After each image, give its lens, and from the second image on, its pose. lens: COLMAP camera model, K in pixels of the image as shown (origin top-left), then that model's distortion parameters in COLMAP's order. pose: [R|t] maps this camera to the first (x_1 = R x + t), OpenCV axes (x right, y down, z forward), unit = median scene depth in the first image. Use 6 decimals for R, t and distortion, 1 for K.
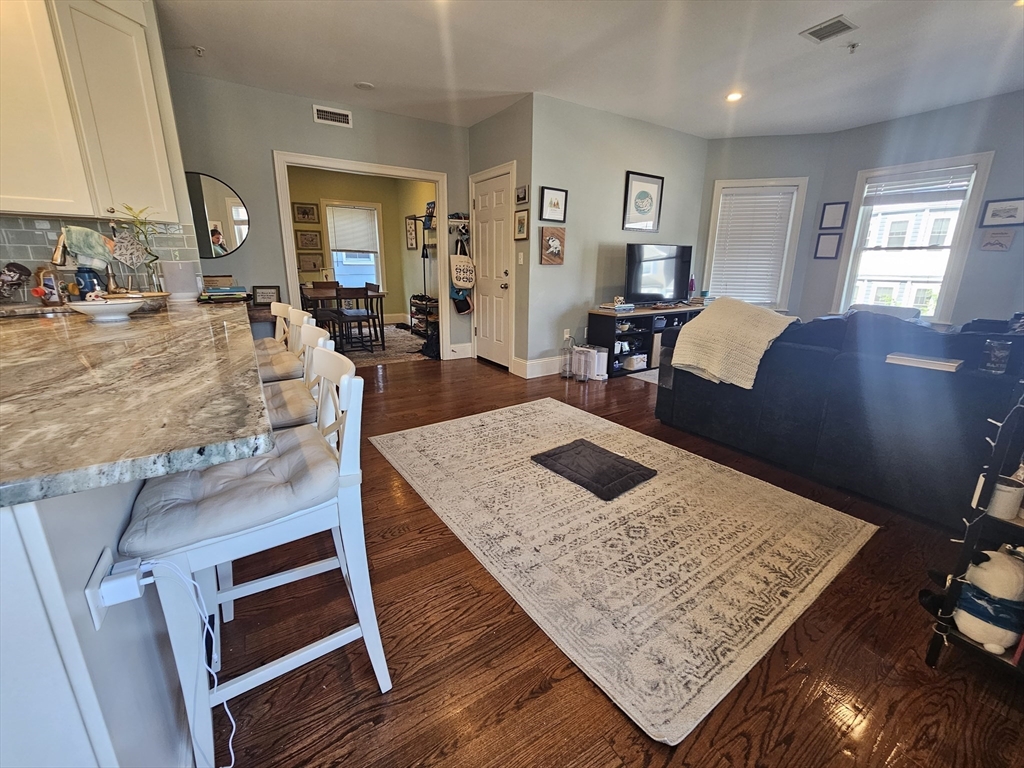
lens RADIAL K [[419.8, 0, 514.0], [0, 419.8, 370.3], [0, 0, 1]] dist [-0.002577, 0.000531]
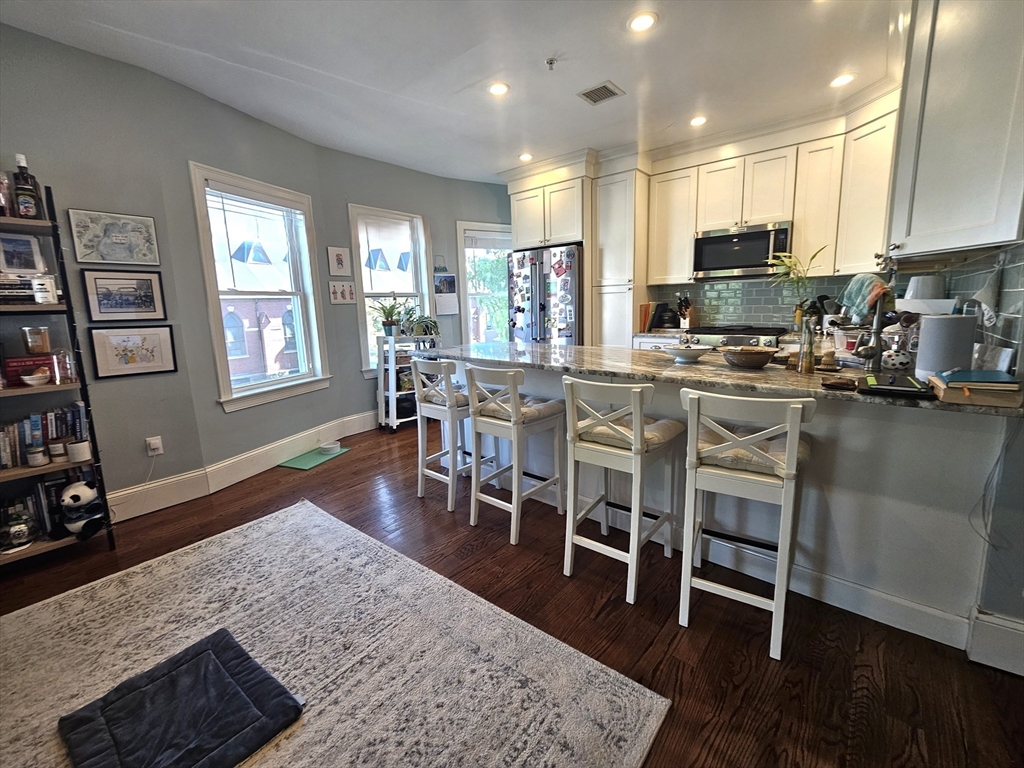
lens RADIAL K [[419.7, 0, 517.8], [0, 419.7, 370.9], [0, 0, 1]] dist [-0.001709, -0.000531]
pose [[-0.955330, 0.064139, -0.288496, -0.054964], [-0.054303, 0.921452, 0.384679, -0.233405], [0.290508, 0.383162, -0.876808, 0.837623]]
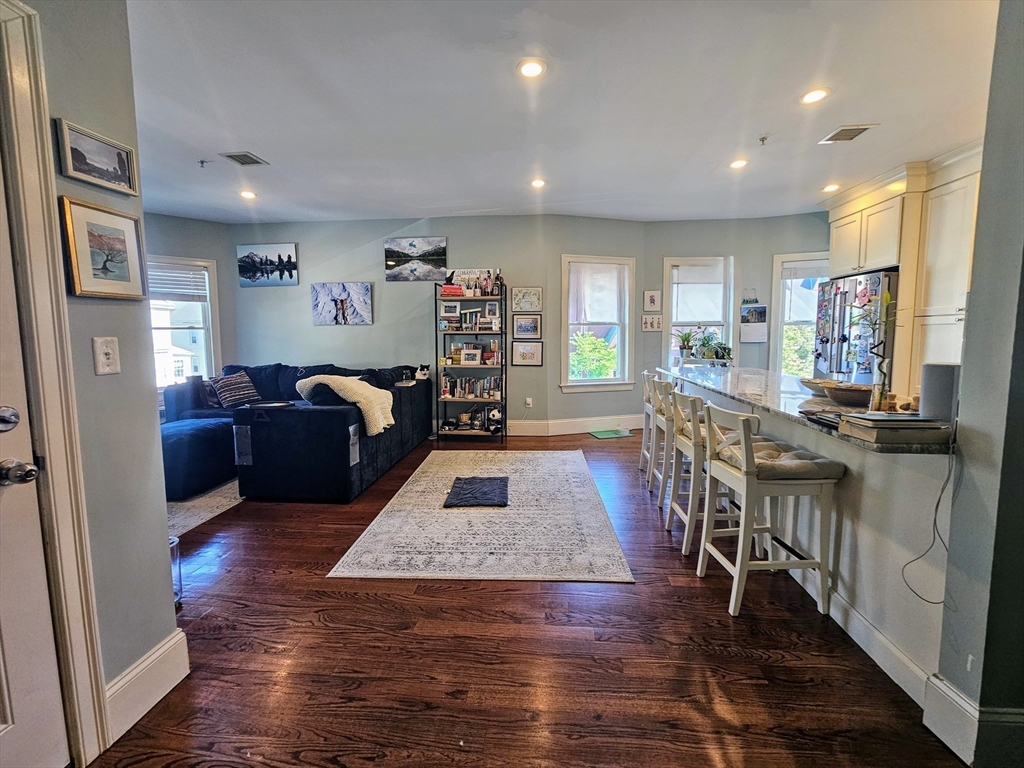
lens RADIAL K [[419.7, 0, 517.8], [0, 419.7, 370.9], [0, 0, 1]] dist [-0.001709, -0.000531]
pose [[-0.795044, -0.056536, 0.603912, -0.423775], [0.150551, 0.946096, 0.286769, -0.304563], [-0.587571, 0.318914, -0.743676, 1.076883]]
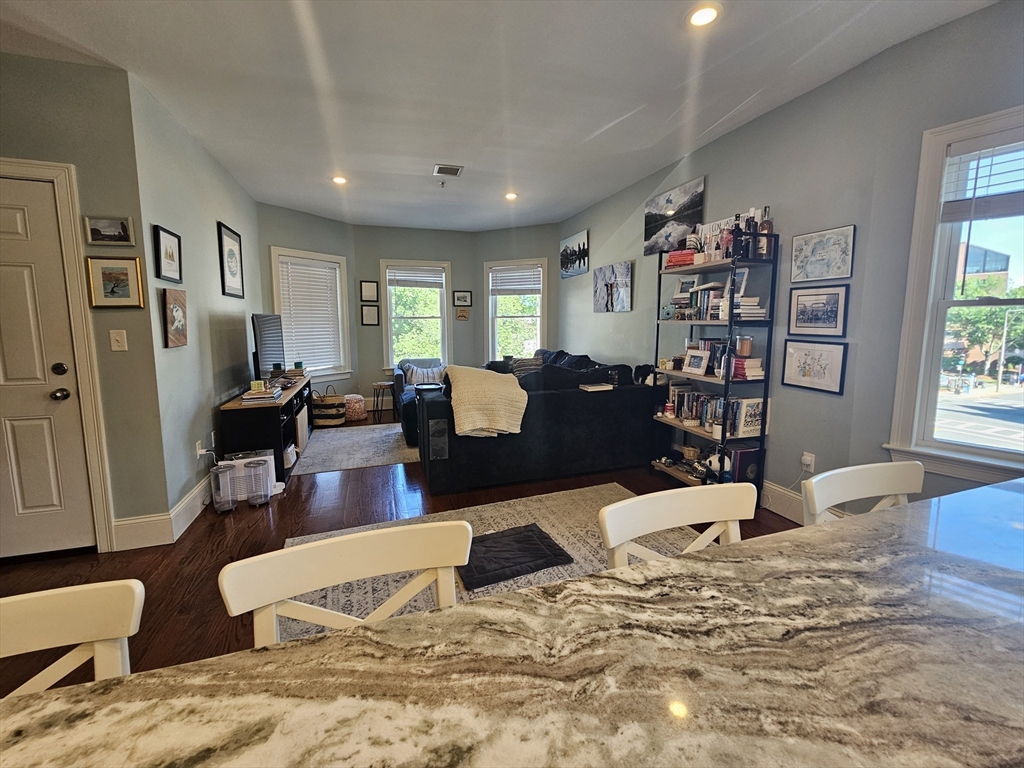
lens RADIAL K [[423.1, 0, 516.6], [0, 423.1, 369.1], [0, 0, 1]] dist [-0.002049, -0.000197]
pose [[0.245486, -0.120233, 0.961915, -0.404718], [0.247898, 0.967072, 0.057613, -0.133839], [-0.937168, 0.224313, 0.267208, 0.372578]]
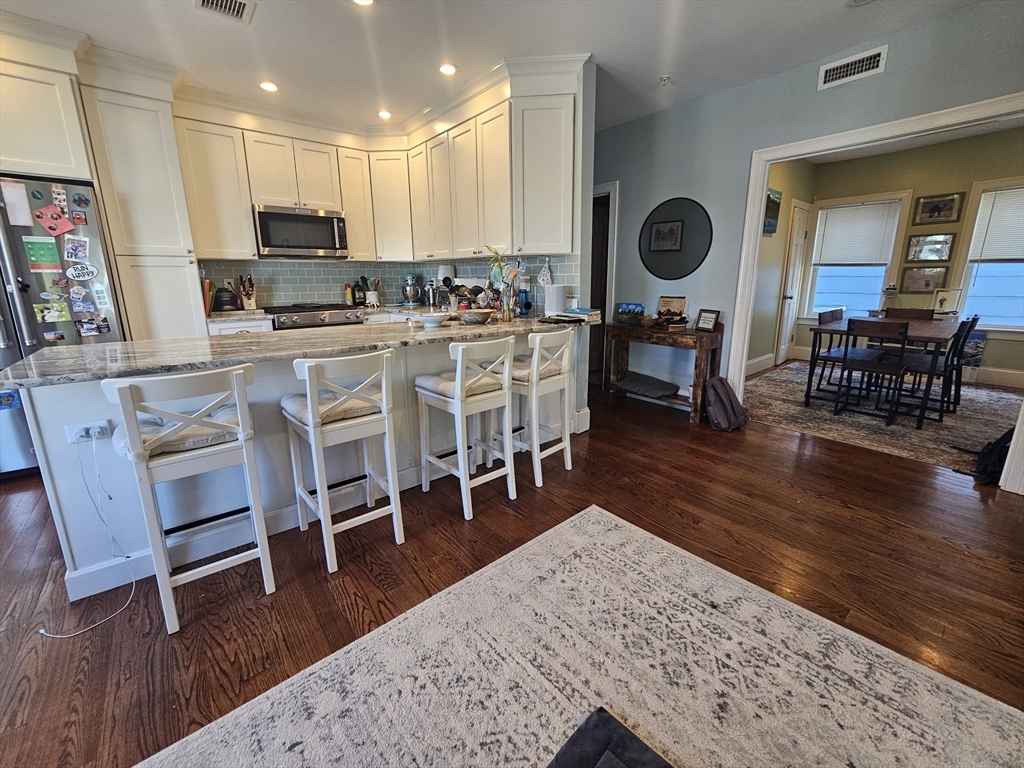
lens RADIAL K [[419.8, 0, 514.0], [0, 419.8, 370.3], [0, 0, 1]] dist [-0.002577, 0.000531]
pose [[0.114025, 0.208216, -0.971414, 0.249921], [-0.237619, 0.955127, 0.176833, -0.131791], [0.964643, 0.210663, 0.158384, 0.462859]]
